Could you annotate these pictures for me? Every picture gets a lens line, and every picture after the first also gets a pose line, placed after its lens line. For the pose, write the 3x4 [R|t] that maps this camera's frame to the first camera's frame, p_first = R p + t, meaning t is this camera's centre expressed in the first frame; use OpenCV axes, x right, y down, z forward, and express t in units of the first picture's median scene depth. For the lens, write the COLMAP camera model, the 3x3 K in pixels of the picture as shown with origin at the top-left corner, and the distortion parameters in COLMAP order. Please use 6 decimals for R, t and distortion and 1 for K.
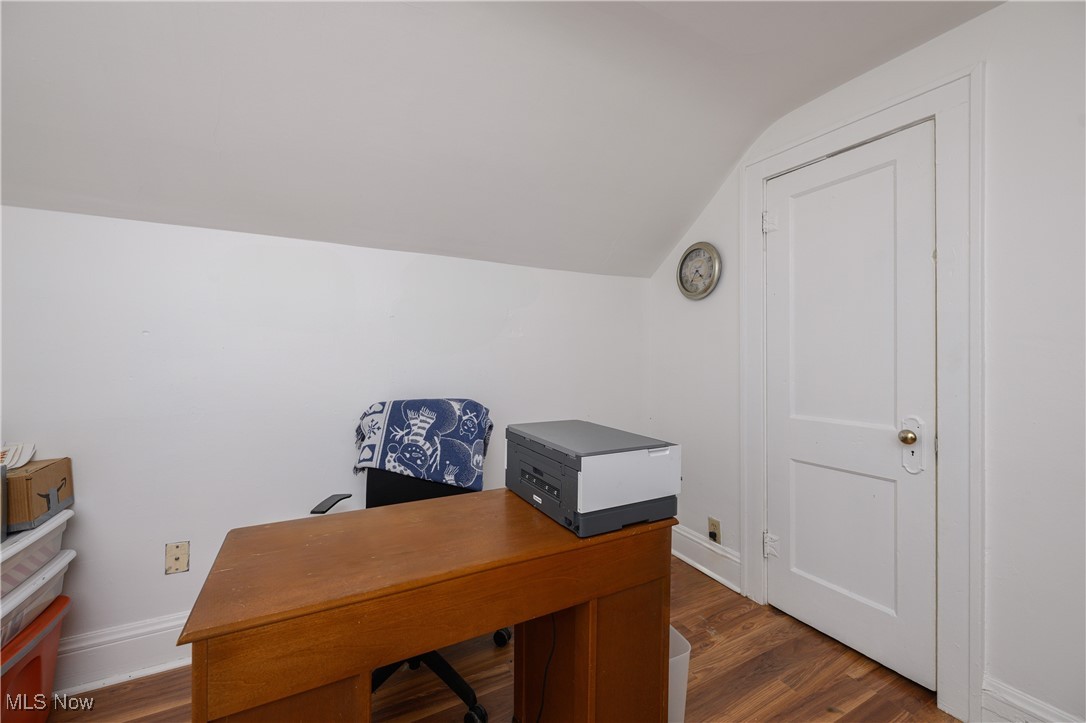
lens RADIAL K [[424.0, 0, 540.4], [0, 424.0, 364.0], [0, 0, 1]] dist [0.002064, 0.000175]
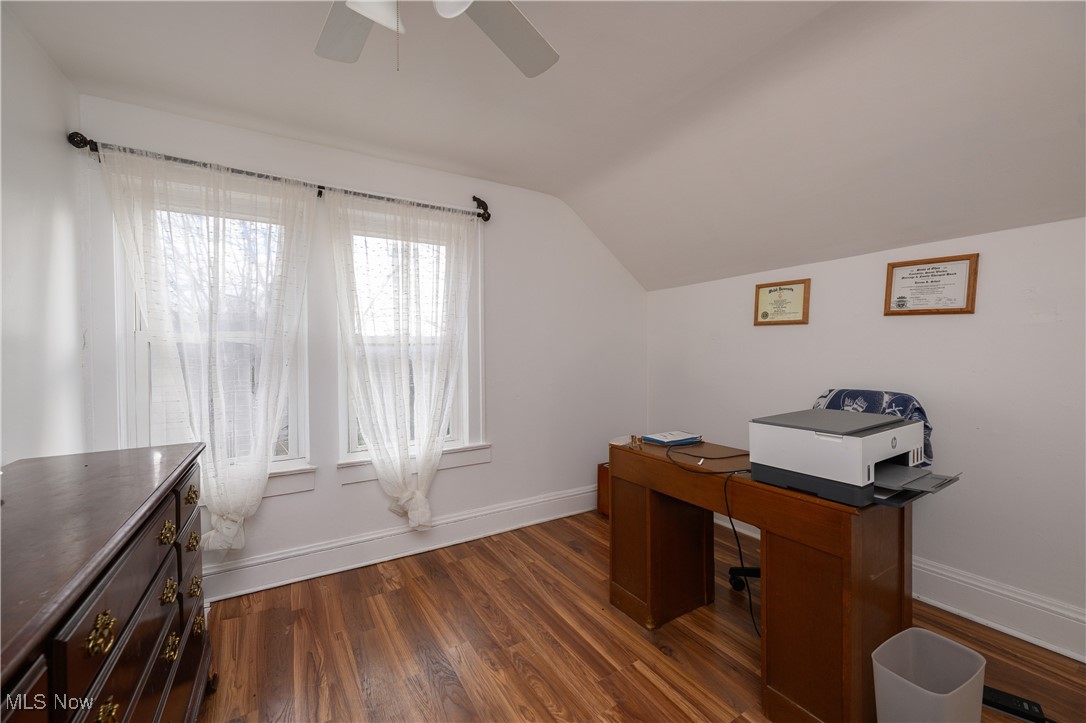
lens RADIAL K [[424.0, 0, 540.4], [0, 424.0, 364.0], [0, 0, 1]] dist [0.002064, 0.000175]
pose [[0.051383, 0.014778, -0.998570, 0.794164], [0.000958, 0.999889, 0.014847, -0.000941], [0.998679, -0.001720, 0.051363, 0.114117]]
